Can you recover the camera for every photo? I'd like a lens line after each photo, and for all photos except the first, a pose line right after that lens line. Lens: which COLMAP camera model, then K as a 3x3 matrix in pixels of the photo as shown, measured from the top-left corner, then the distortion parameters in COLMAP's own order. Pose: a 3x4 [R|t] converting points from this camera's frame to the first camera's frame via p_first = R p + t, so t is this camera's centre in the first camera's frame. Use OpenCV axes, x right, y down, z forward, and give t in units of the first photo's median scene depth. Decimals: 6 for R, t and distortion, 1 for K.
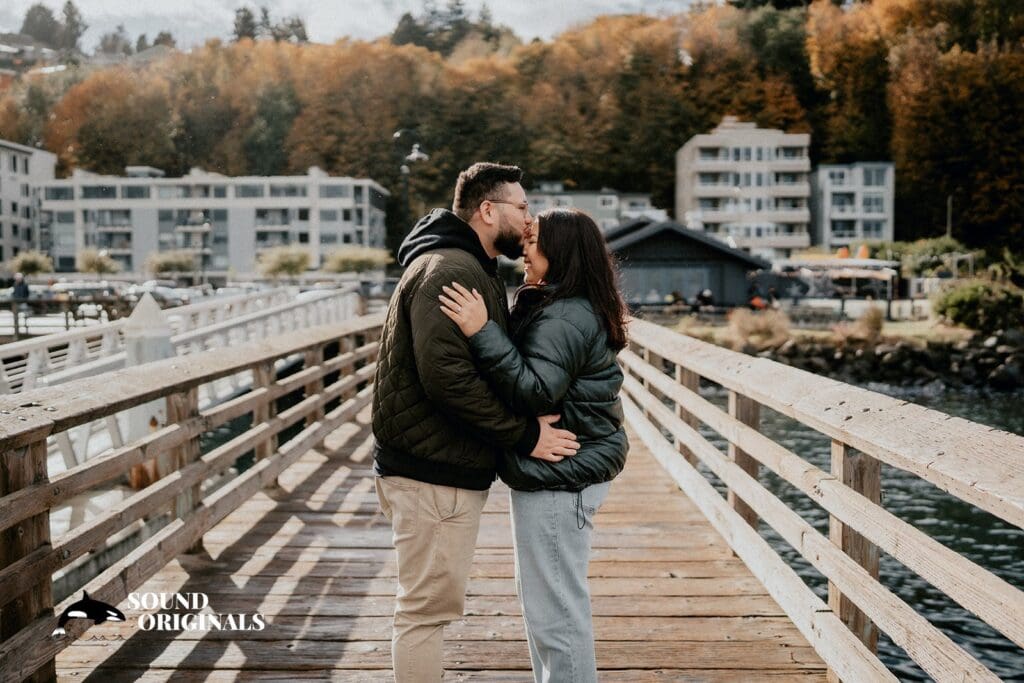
lens RADIAL K [[1007.4, 0, 512.0], [0, 1007.4, 341.5], [0, 0, 1]] dist [-0.040765, 0.120235]
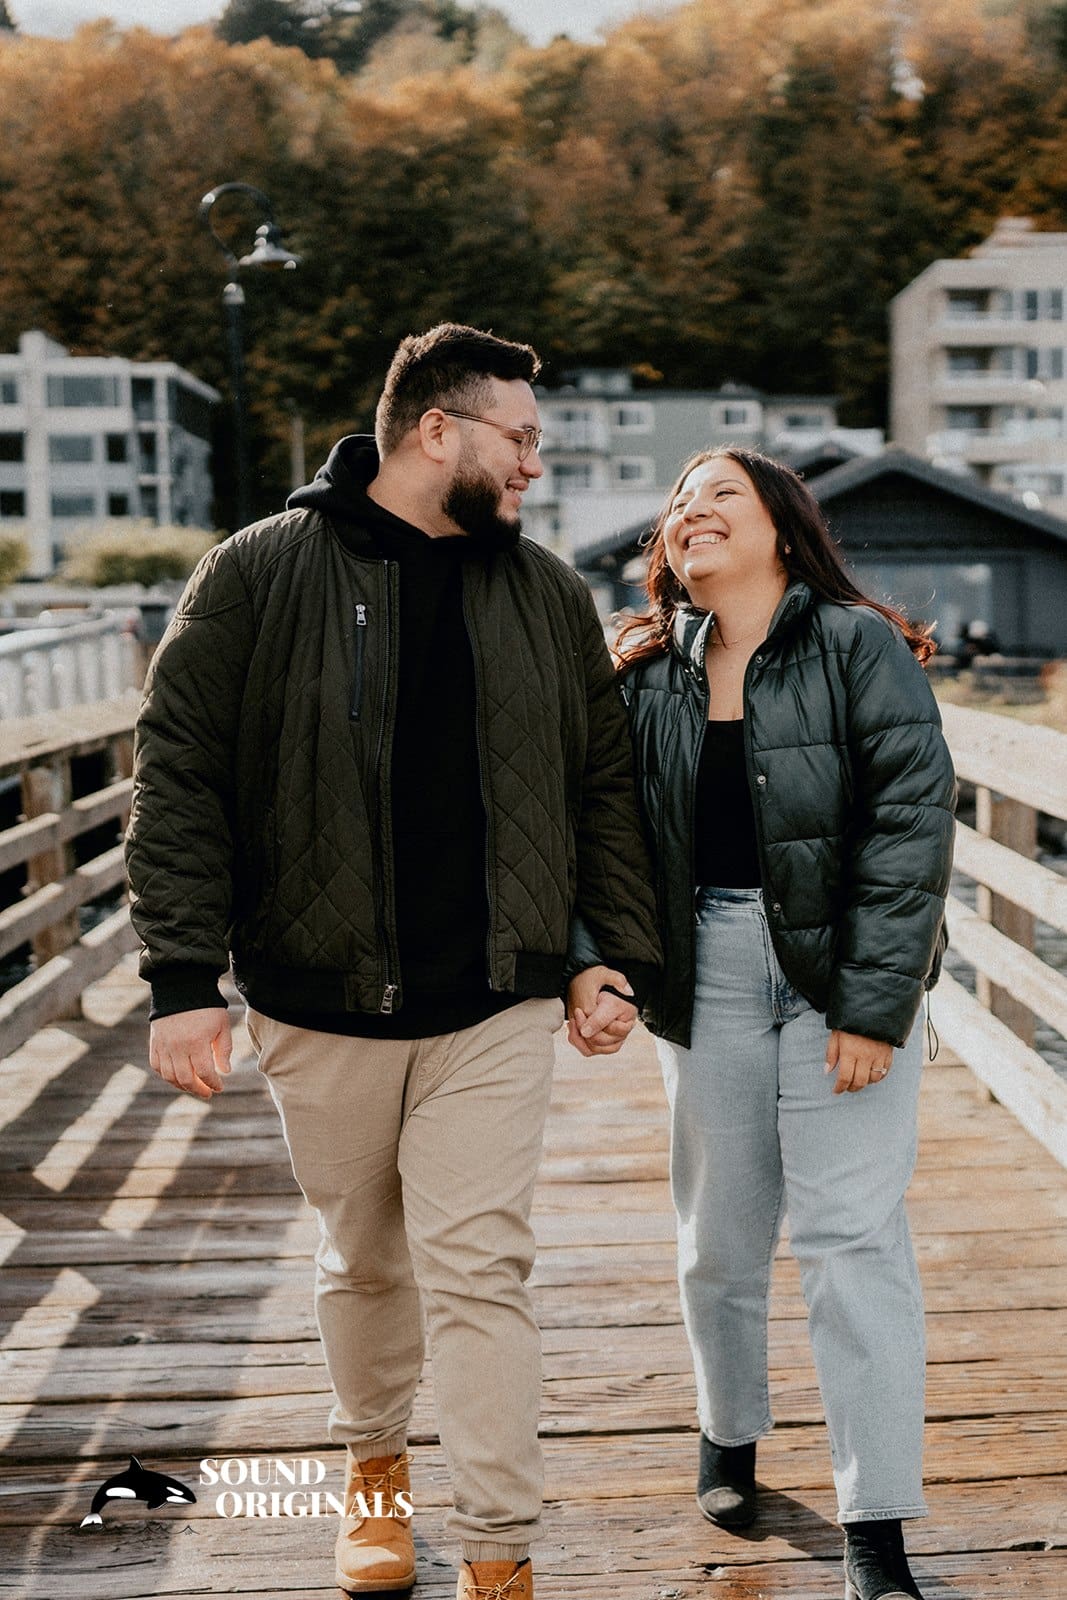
lens RADIAL K [[1574.1, 0, 647.9], [0, 1574.1, 704.8], [0, 0, 1]] dist [-0.040765, 0.120235]
pose [[0.994310, -0.017814, 0.105026, -0.017559], [0.016110, 0.999725, 0.017051, -0.031846], [-0.105301, -0.015263, 0.994323, 0.389156]]
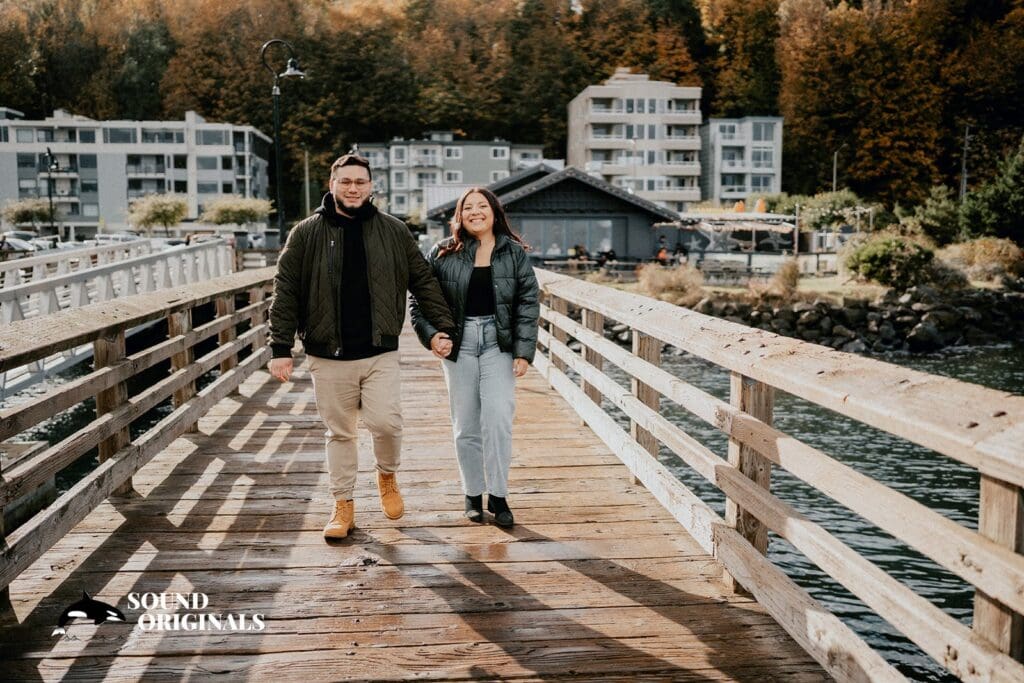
lens RADIAL K [[1007.4, 0, 512.0], [0, 1007.4, 341.5], [0, 0, 1]] dist [-0.040765, 0.120235]
pose [[0.993978, -0.006205, 0.109405, -0.000985], [0.001100, 0.998910, 0.046657, -0.000968], [-0.109575, -0.046255, 0.992902, 0.019494]]
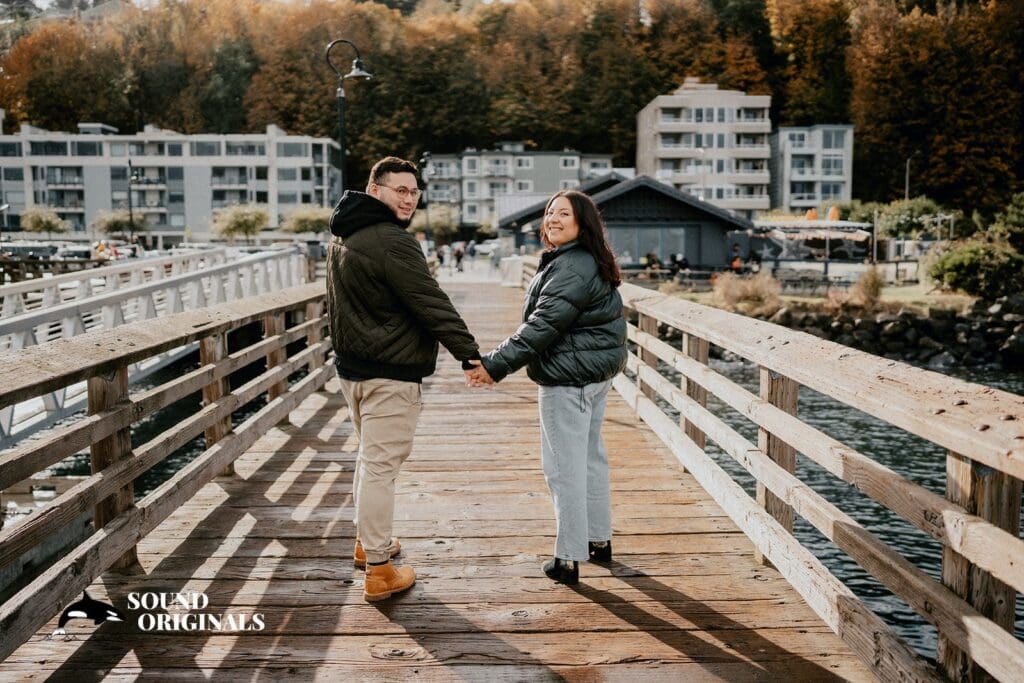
lens RADIAL K [[983.3, 0, 510.9], [0, 983.3, 331.3], [0, 0, 1]] dist [-0.045807, 0.150268]
pose [[0.999233, -0.000002, 0.039162, -0.000847], [-0.001211, 0.999521, 0.030932, -0.001549], [-0.039143, -0.030955, 0.998754, 0.027350]]
